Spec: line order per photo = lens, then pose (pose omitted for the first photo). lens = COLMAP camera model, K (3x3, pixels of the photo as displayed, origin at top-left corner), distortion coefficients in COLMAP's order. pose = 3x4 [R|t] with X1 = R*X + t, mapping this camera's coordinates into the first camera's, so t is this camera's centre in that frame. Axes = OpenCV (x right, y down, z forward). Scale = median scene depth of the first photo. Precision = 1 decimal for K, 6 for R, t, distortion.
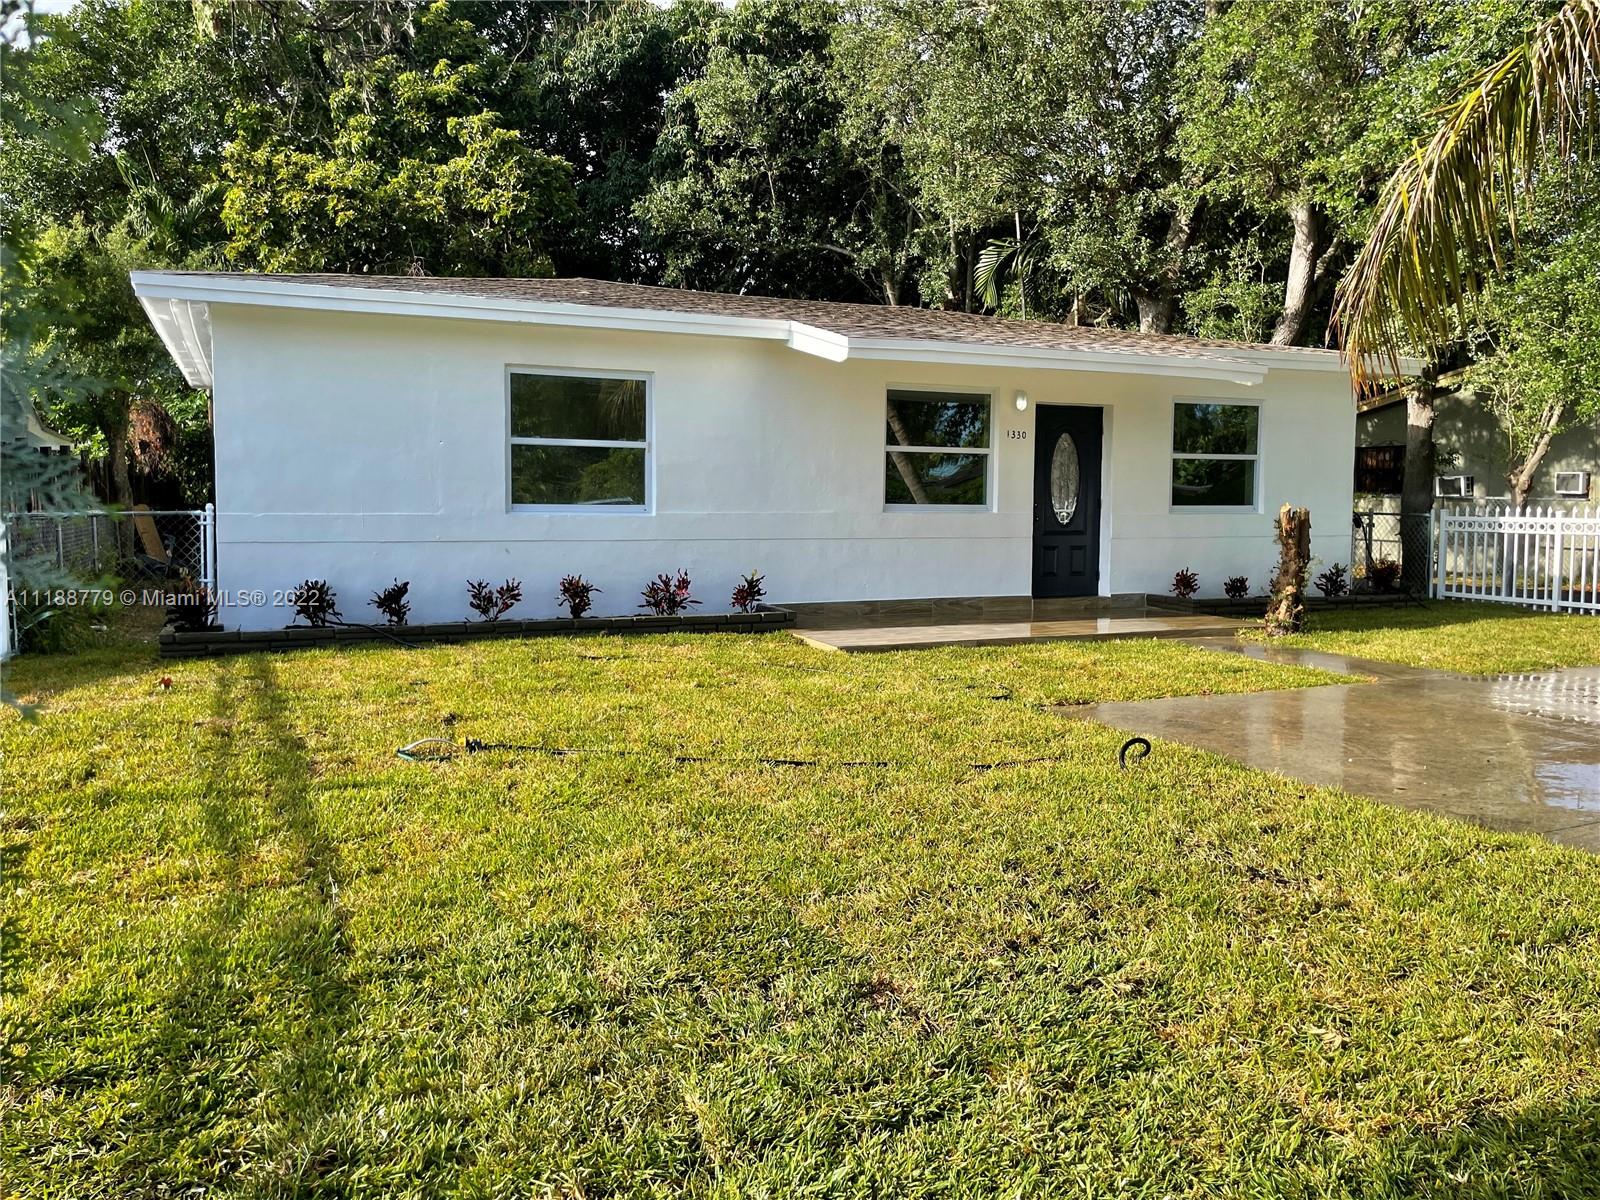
lens RADIAL K [[1217.7, 0, 792.7], [0, 1217.7, 593.8], [0, 0, 1]] dist [0.074984, -0.103768]
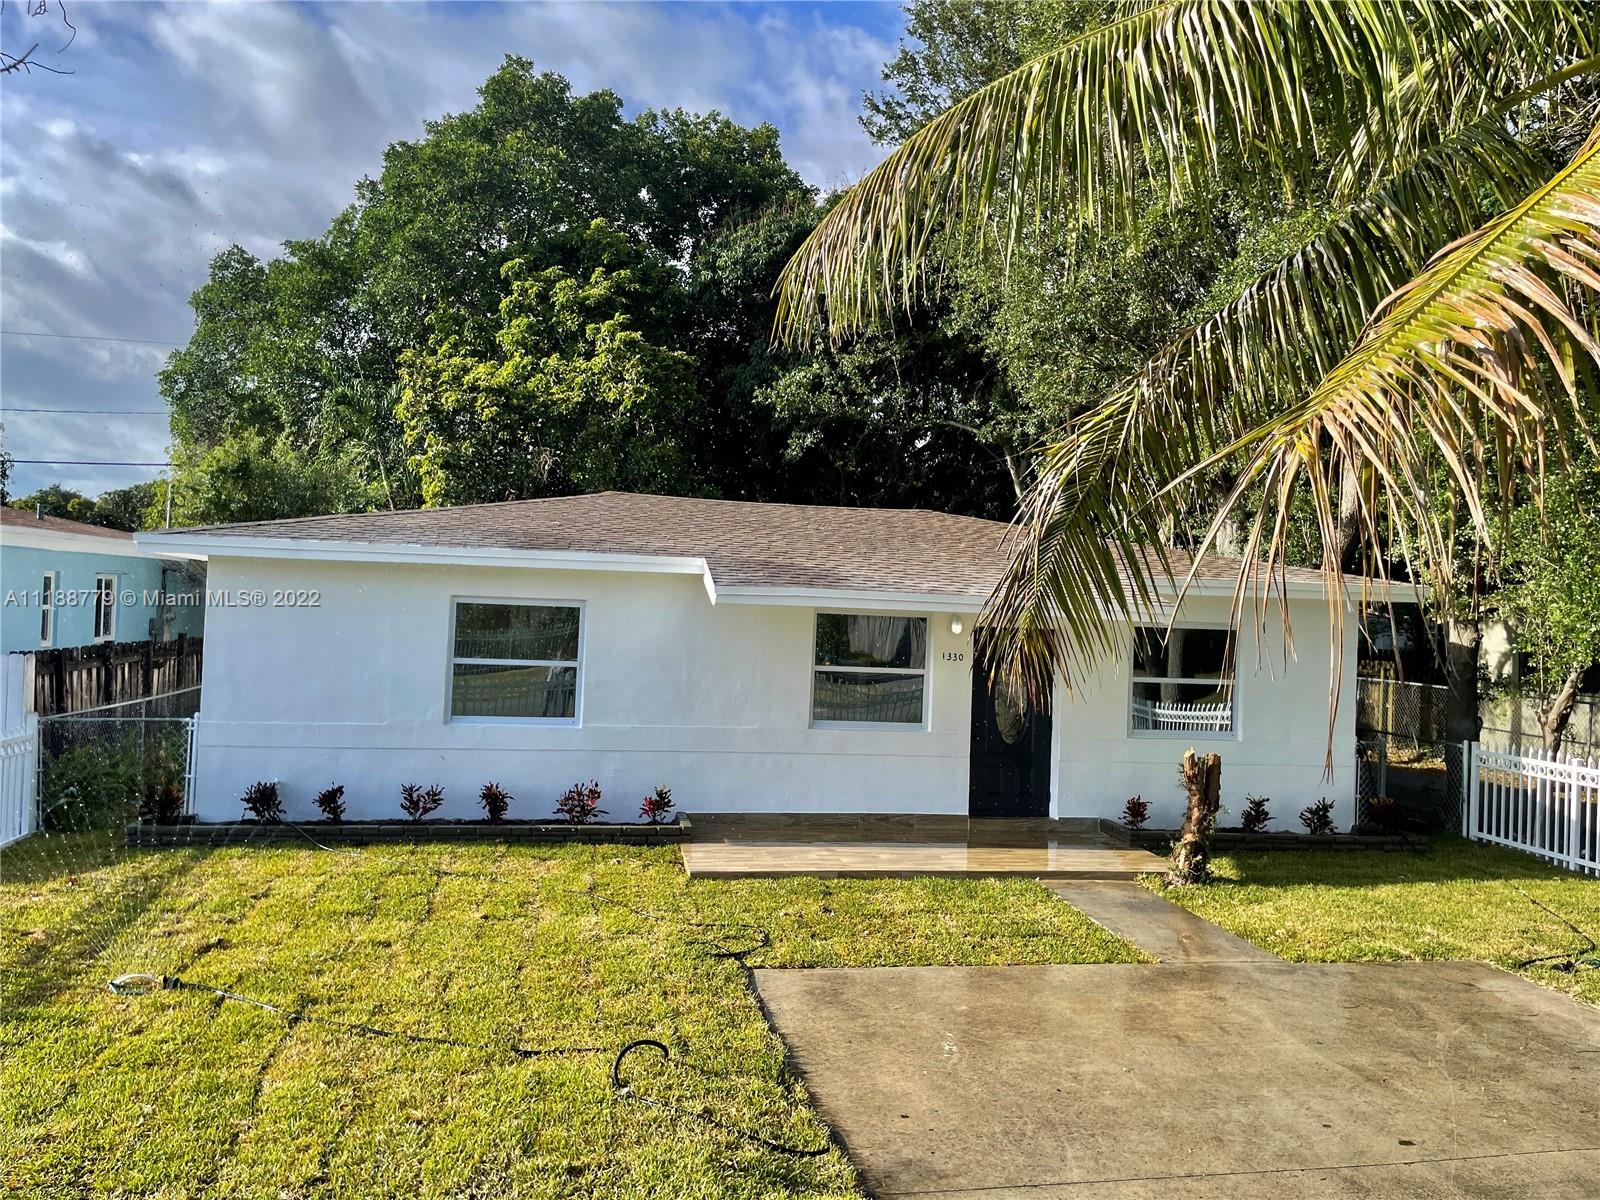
lens RADIAL K [[1217.7, 0, 781.0], [0, 1217.7, 598.5], [0, 0, 1]] dist [0.074984, -0.103768]
pose [[0.971014, 0.027581, -0.237426, 0.269359], [-0.049130, 0.995141, -0.085328, -0.079986], [0.233918, 0.094519, 0.967651, -0.033035]]
